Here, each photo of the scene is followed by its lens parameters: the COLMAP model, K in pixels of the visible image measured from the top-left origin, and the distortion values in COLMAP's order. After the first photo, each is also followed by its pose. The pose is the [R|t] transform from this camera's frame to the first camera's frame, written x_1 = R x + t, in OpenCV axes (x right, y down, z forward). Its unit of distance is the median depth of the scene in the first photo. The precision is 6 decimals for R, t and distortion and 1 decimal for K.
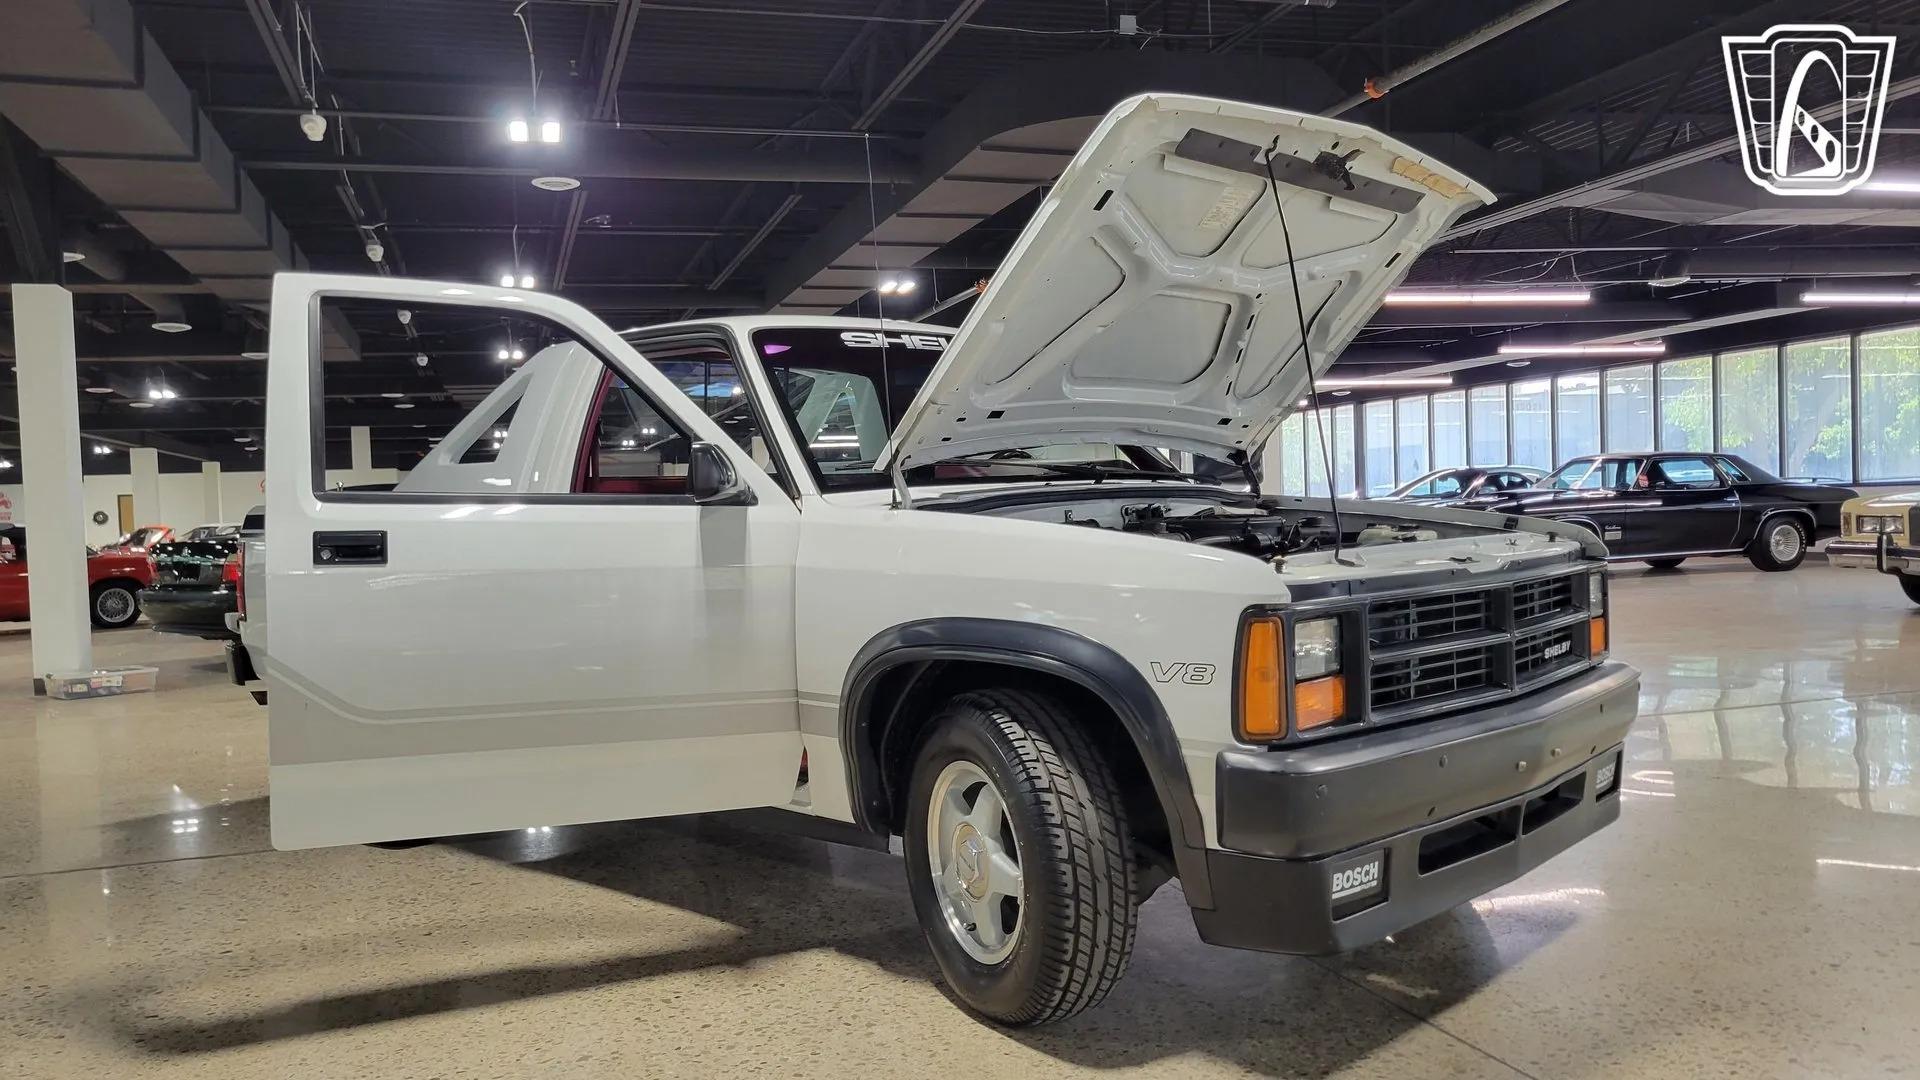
lens RADIAL K [[1436.3, 0, 949.2], [0, 1436.3, 558.6], [0, 0, 1]] dist [0.051108, -0.033732]
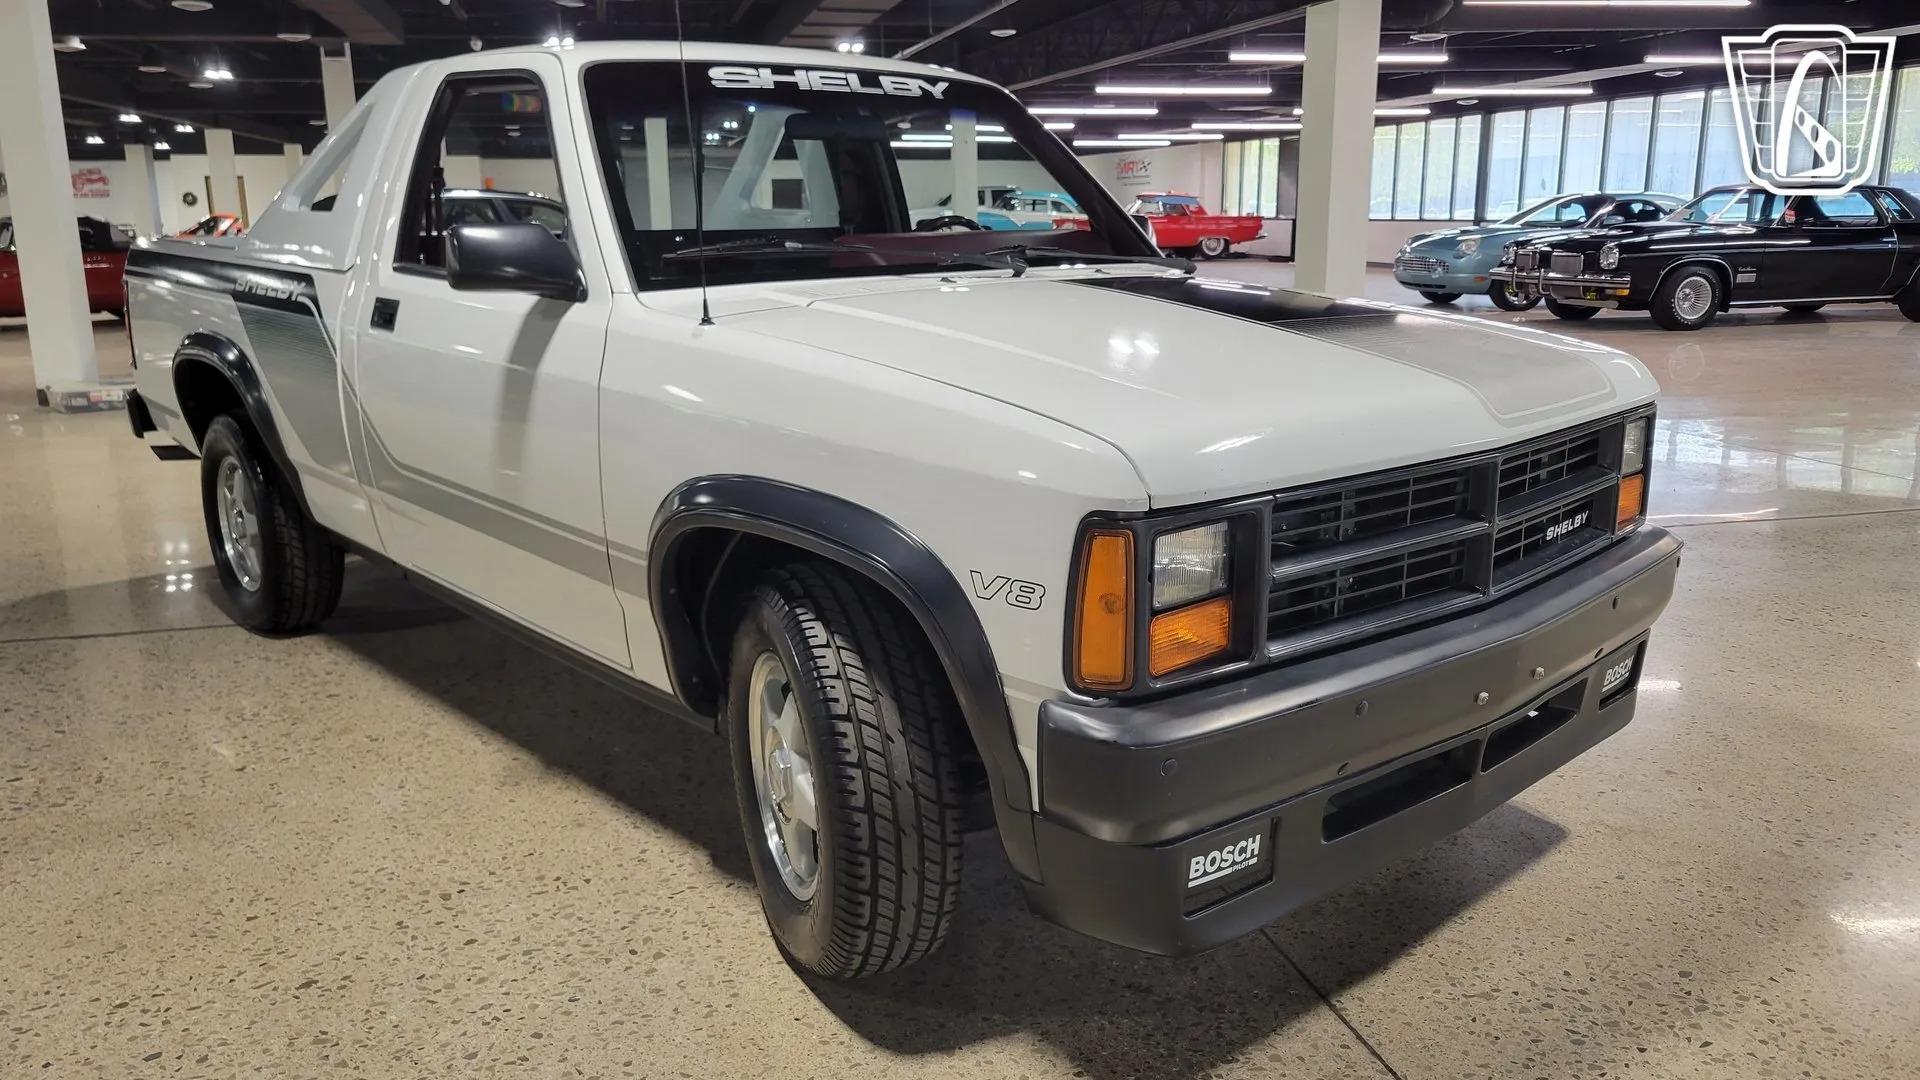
lens RADIAL K [[1442.1, 0, 956.6], [0, 1442.1, 532.3], [0, 0, 1]] dist [0.045648, -0.030487]
pose [[0.997182, 0.041736, -0.062346, 0.148711], [-0.029484, 0.982127, 0.185898, -0.072261], [0.068990, -0.183536, 0.980589, 0.222536]]
